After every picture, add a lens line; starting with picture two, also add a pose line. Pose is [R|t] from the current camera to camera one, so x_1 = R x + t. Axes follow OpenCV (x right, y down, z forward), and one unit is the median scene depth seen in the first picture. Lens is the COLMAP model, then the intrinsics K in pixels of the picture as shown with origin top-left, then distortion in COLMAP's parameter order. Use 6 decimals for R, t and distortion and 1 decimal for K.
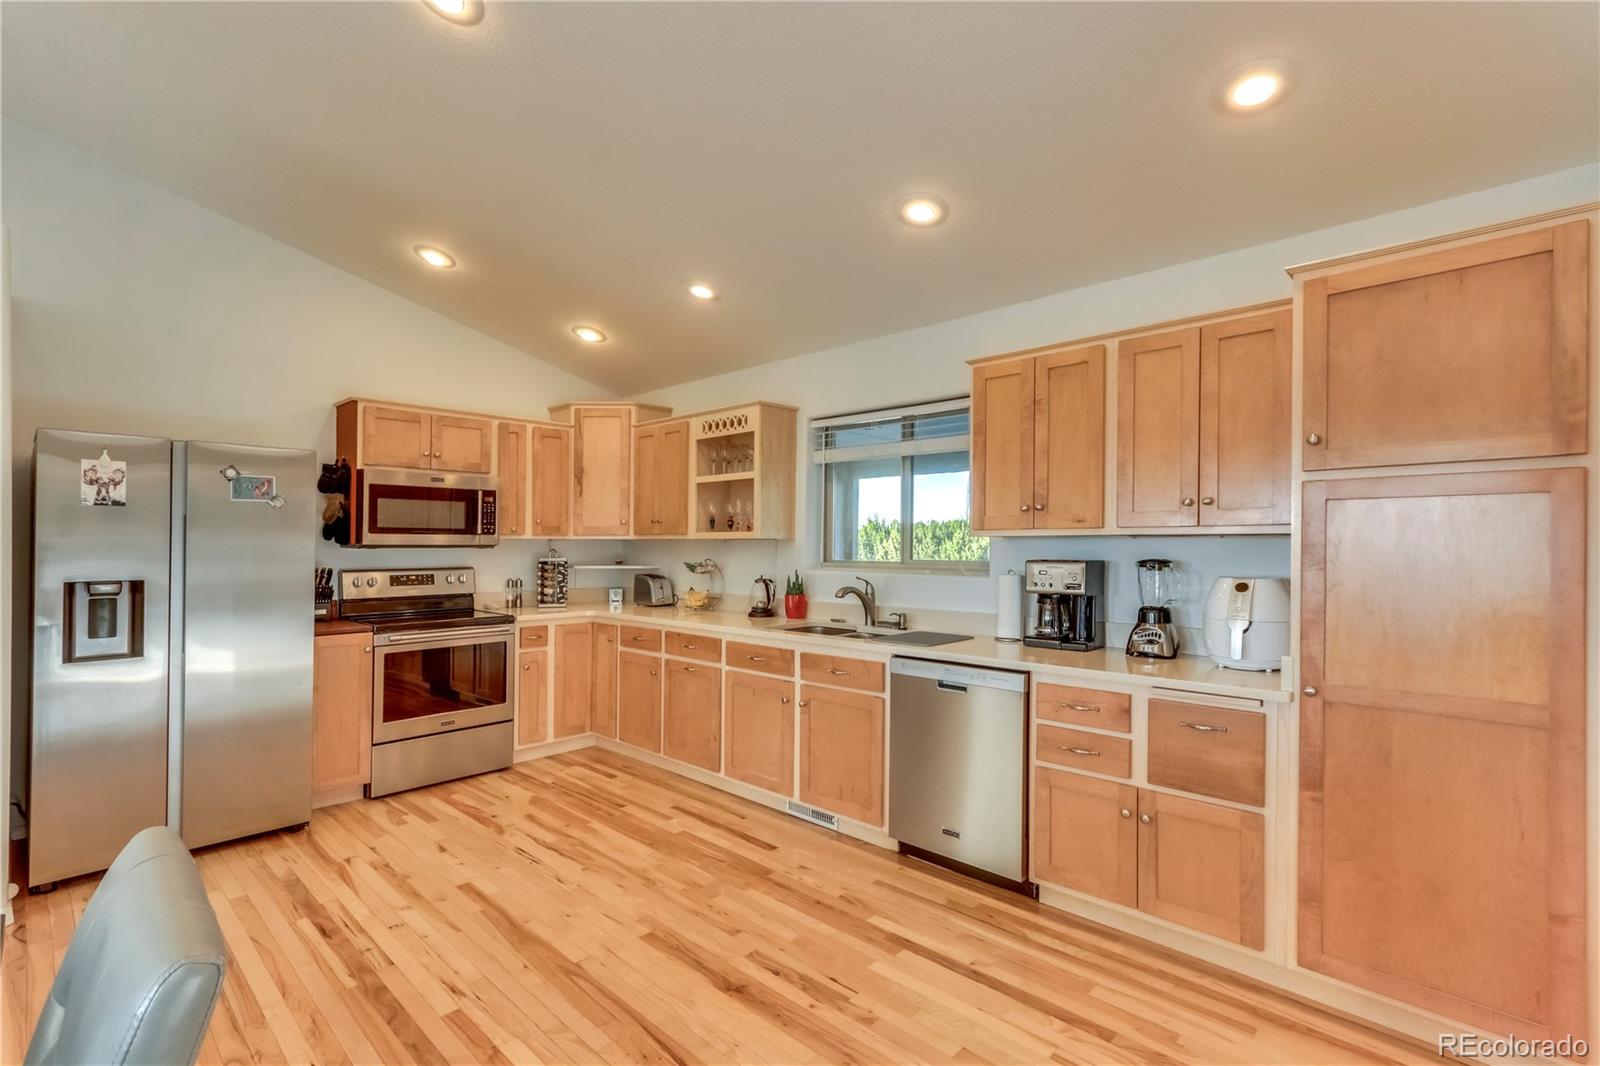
lens RADIAL K [[738.9, 0, 793.1], [0, 738.9, 531.7], [0, 0, 1]] dist [0.002181, -0.000113]
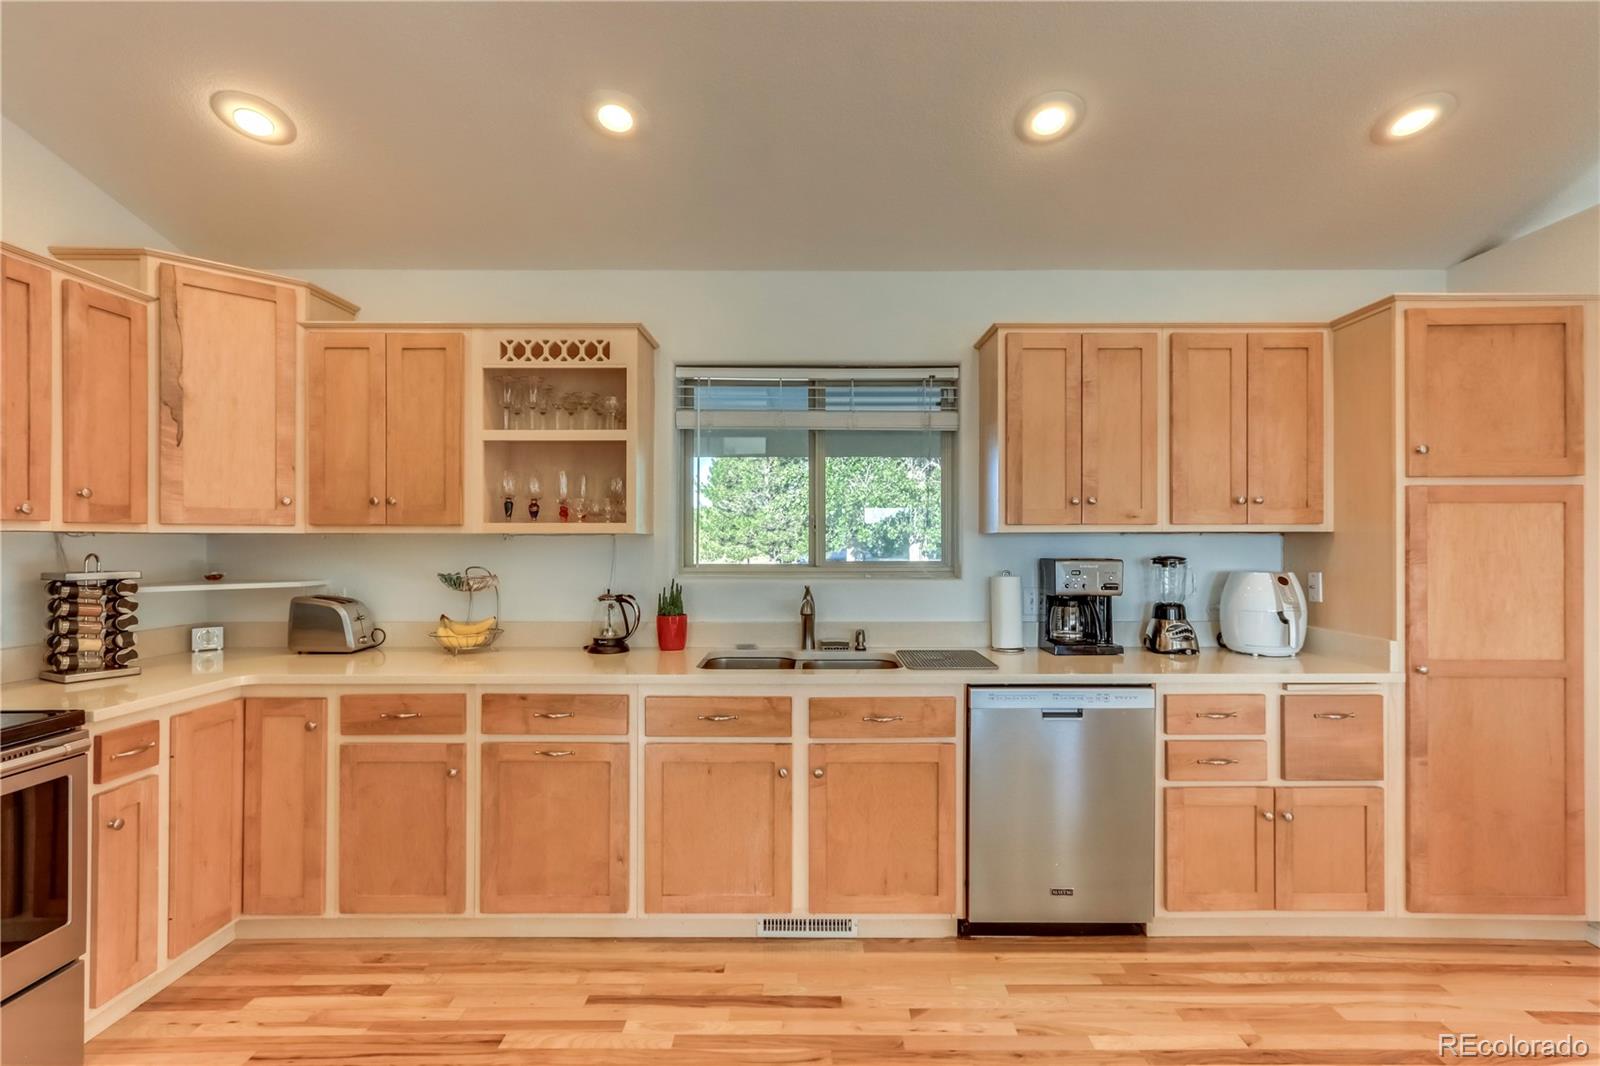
lens RADIAL K [[738.9, 0, 803.7], [0, 738.9, 537.6], [0, 0, 1]] dist [0.002181, -0.000113]
pose [[0.720158, 0.001668, 0.693808, -0.452710], [-0.010052, 0.999917, 0.008029, 0.007190], [-0.693738, -0.012756, 0.720115, 0.488260]]
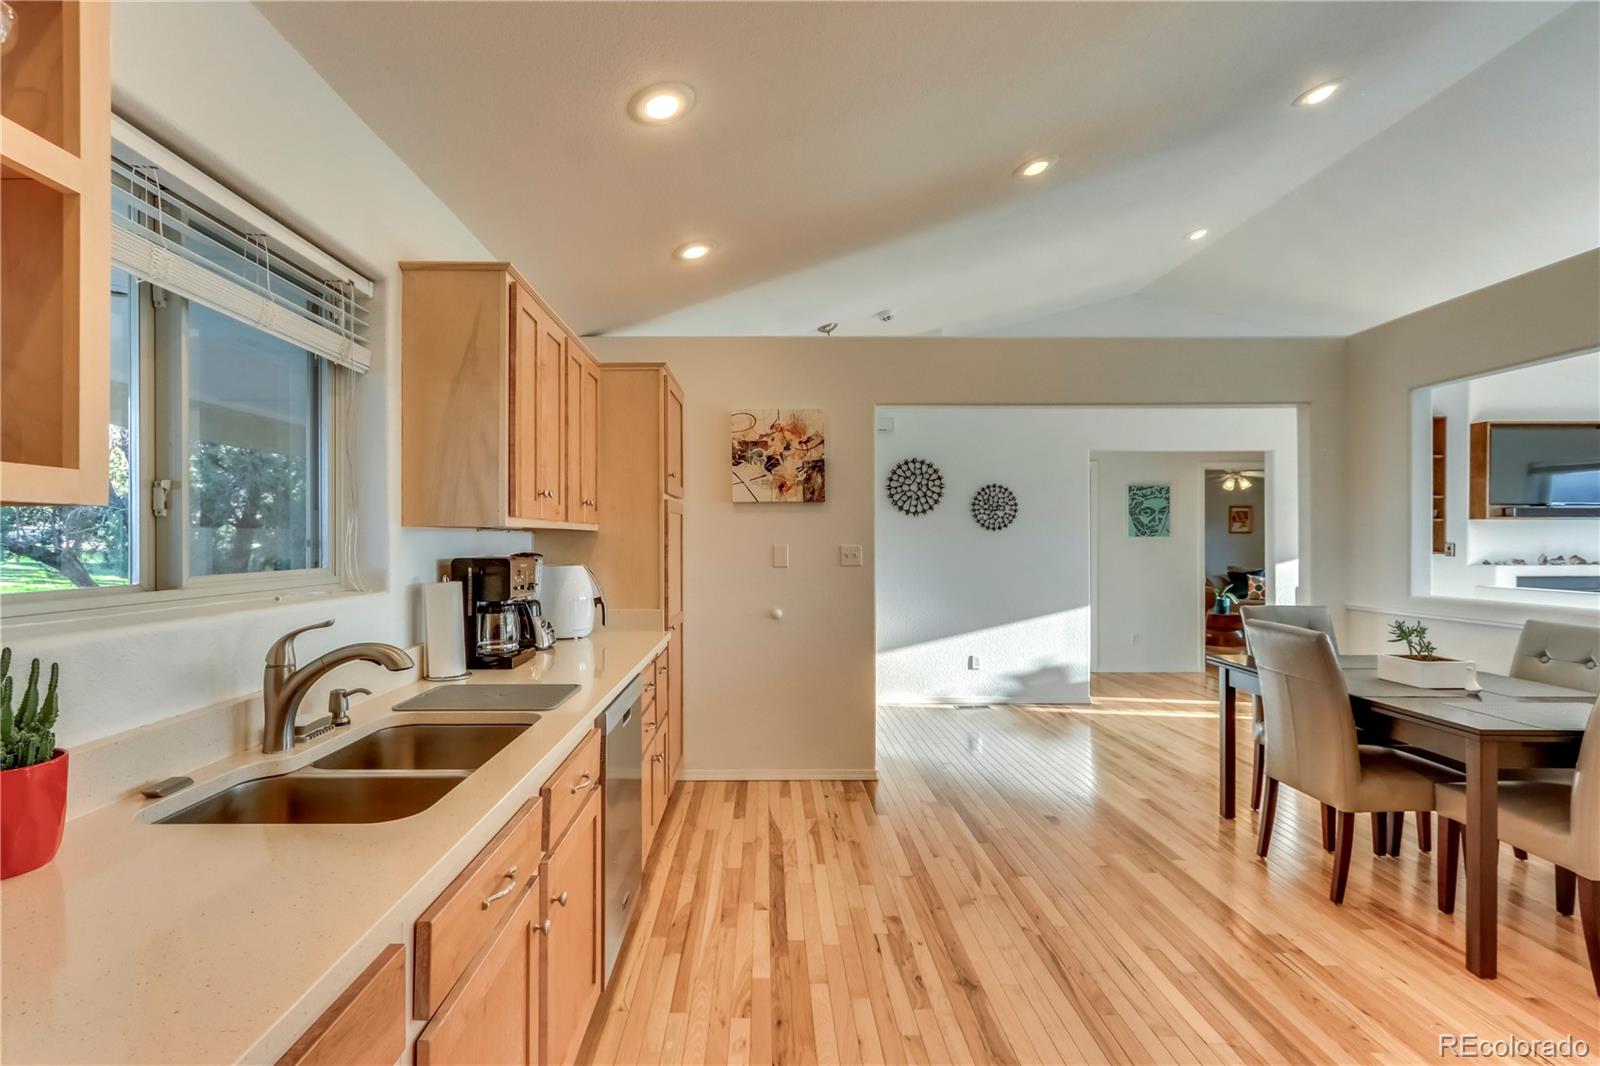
lens RADIAL K [[738.9, 0, 759.5], [0, 738.9, 543.7], [0, 0, 1]] dist [0.002181, -0.000113]
pose [[-0.691716, -0.000019, 0.722170, -0.368127], [-0.008087, 0.999938, -0.007719, 0.022259], [-0.722125, -0.011180, -0.691673, 1.160762]]
